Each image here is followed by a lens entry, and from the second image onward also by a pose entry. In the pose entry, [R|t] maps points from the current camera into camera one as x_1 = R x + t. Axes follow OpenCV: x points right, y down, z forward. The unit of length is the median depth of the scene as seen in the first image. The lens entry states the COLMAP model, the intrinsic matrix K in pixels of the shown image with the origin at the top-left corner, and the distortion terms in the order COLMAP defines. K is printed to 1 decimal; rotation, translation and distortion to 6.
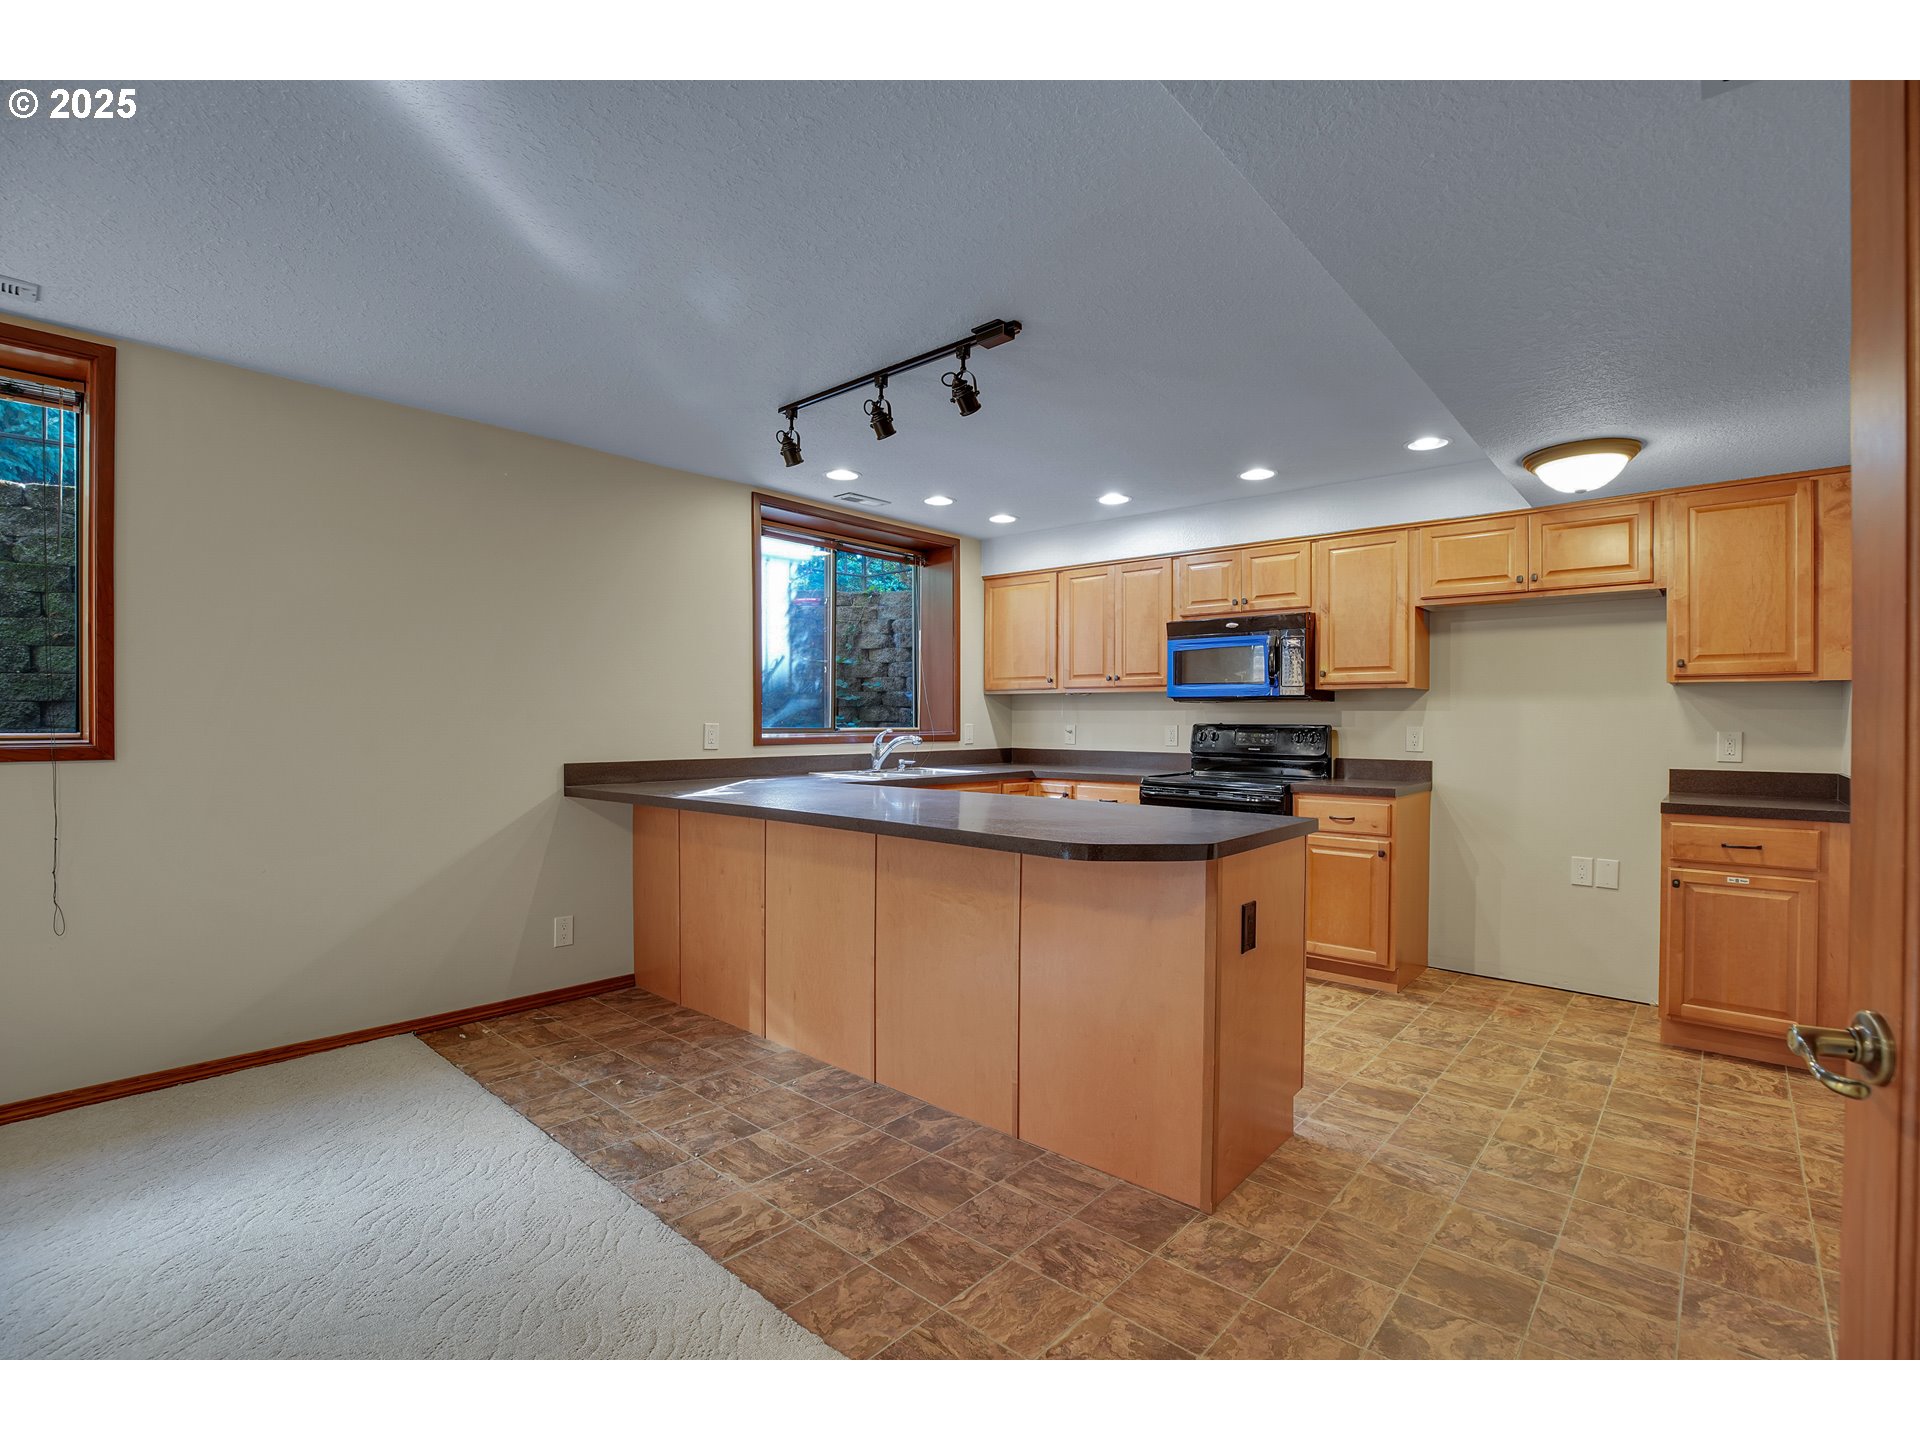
lens RADIAL K [[893.1, 0, 940.7], [0, 893.1, 711.2], [0, 0, 1]] dist [-0.046775, 0.012369]
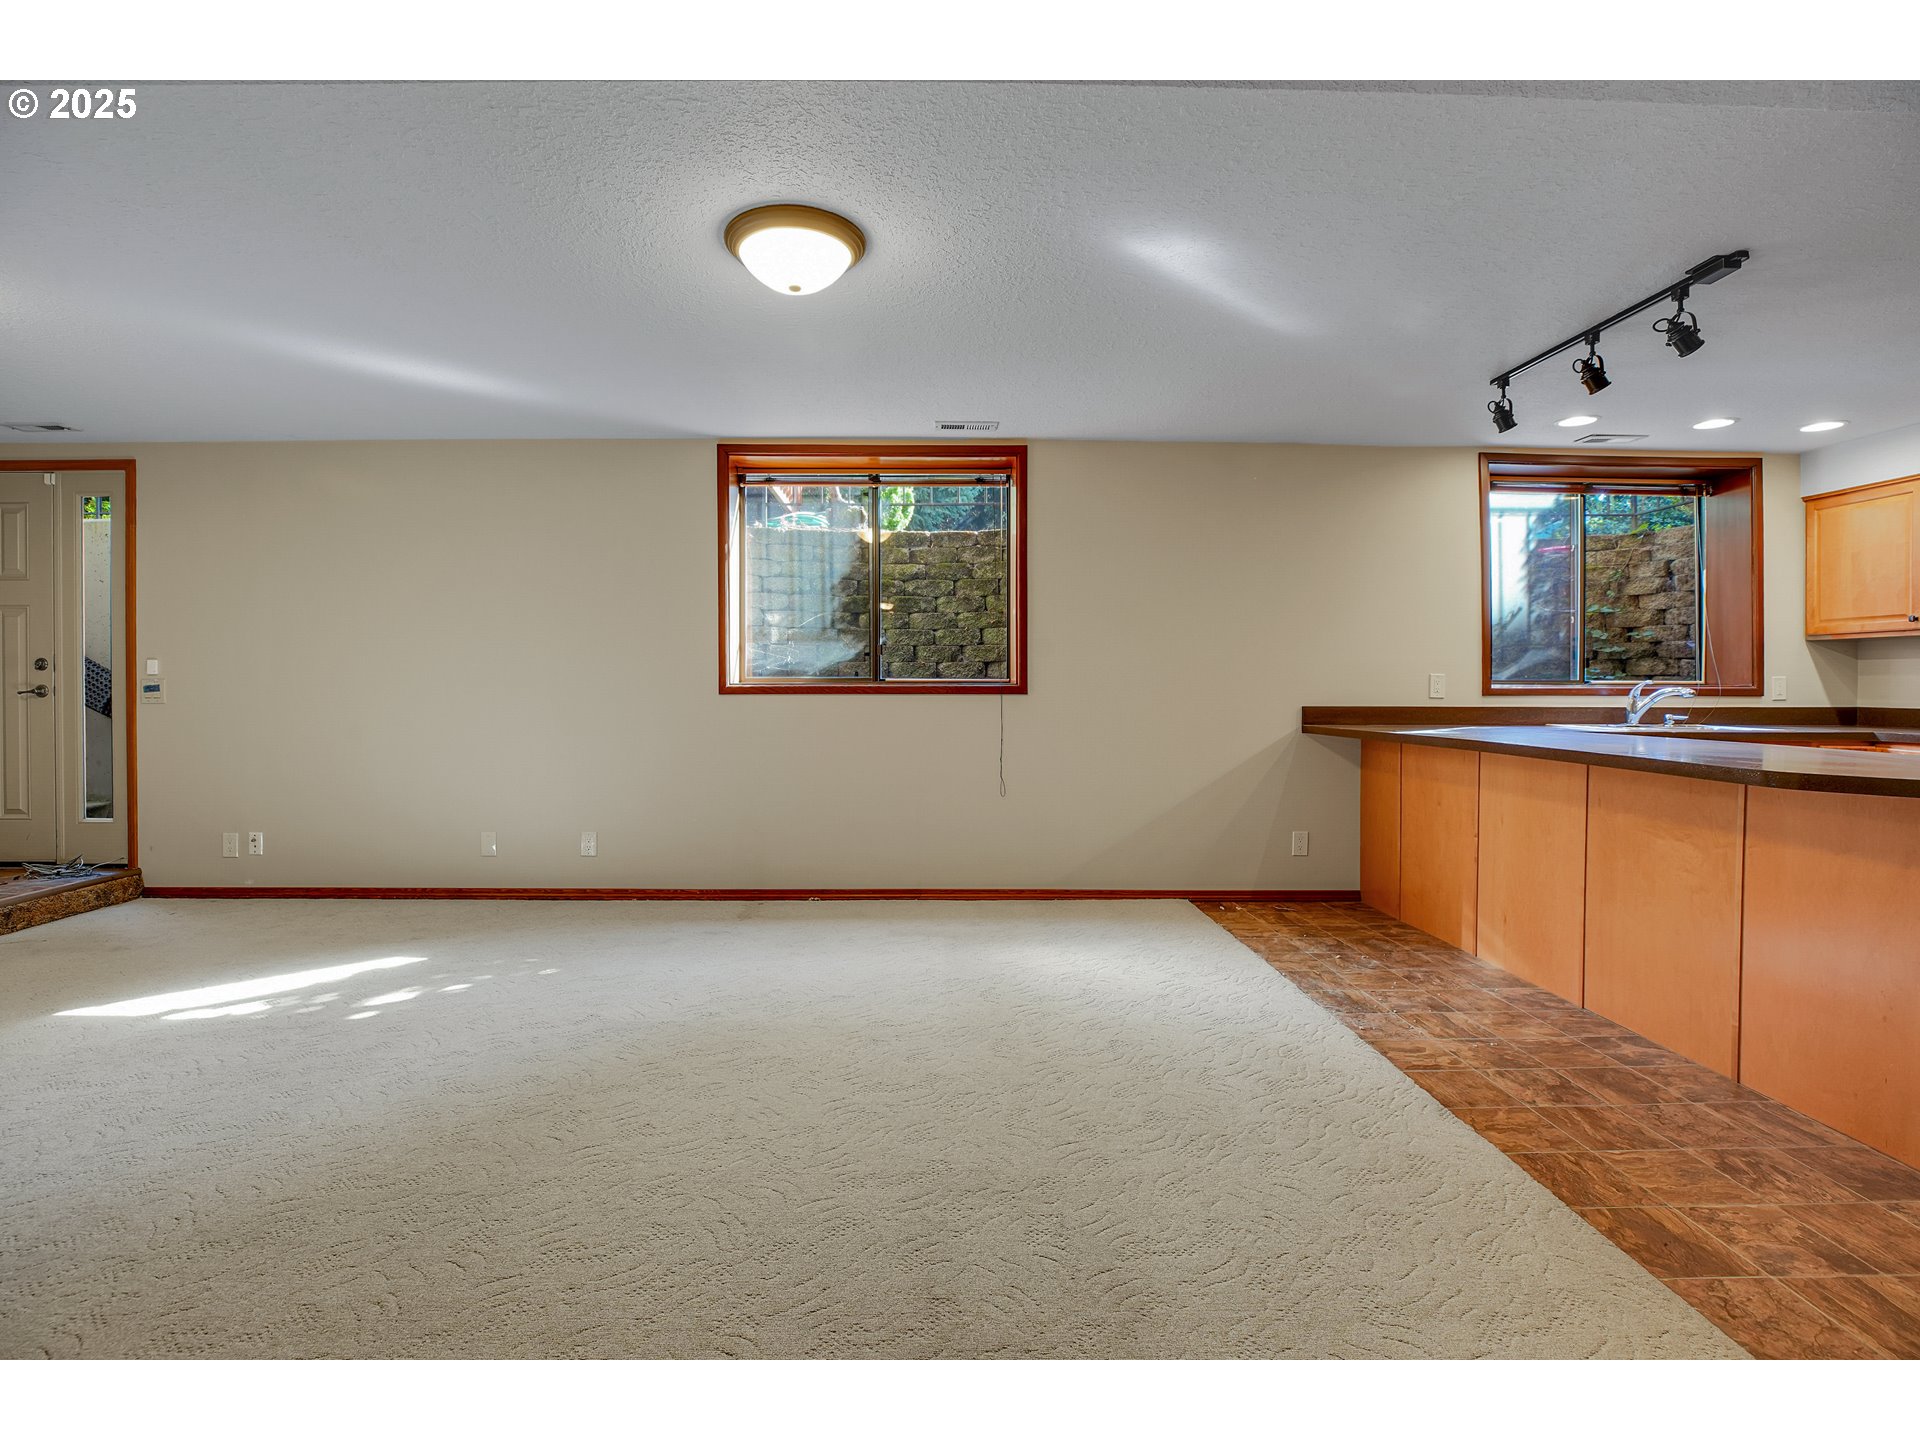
lens RADIAL K [[893.1, 0, 940.7], [0, 893.1, 711.2], [0, 0, 1]] dist [-0.046775, 0.012369]
pose [[0.695651, 0.017964, -0.718156, 0.126120], [0.009089, 0.999387, 0.033802, 0.023391], [0.718323, -0.030042, 0.695061, -0.246533]]
